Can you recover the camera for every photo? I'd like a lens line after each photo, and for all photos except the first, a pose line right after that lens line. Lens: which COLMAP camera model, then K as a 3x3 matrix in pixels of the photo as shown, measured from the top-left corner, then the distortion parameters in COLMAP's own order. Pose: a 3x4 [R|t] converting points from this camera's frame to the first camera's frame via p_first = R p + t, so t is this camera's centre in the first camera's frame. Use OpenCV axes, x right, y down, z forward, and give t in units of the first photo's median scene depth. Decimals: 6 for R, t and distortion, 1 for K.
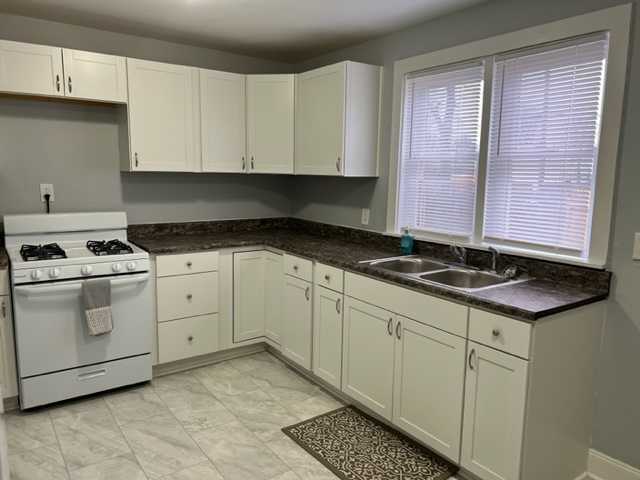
lens RADIAL K [[488.3, 0, 321.5], [0, 488.3, 240.0], [0, 0, 1]] dist [0.094155, -0.049682]
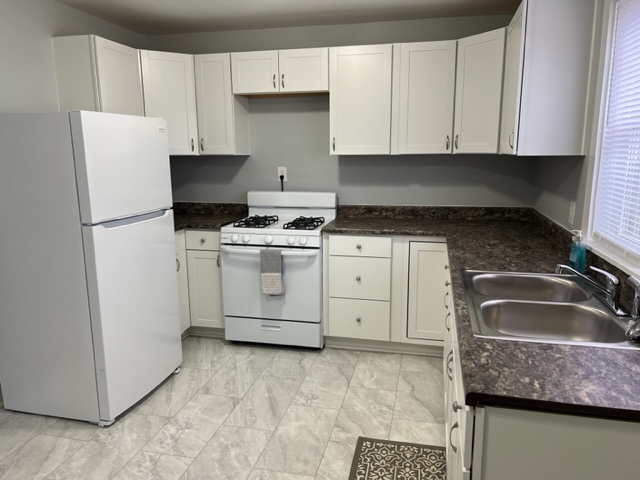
lens RADIAL K [[488.3, 0, 320.2], [0, 488.3, 241.1], [0, 0, 1]] dist [0.094155, -0.049682]
pose [[0.667683, 0.116262, -0.735311, 0.420904], [-0.089041, 0.993111, 0.076172, -0.032493], [0.739102, 0.014614, 0.673435, 0.276696]]
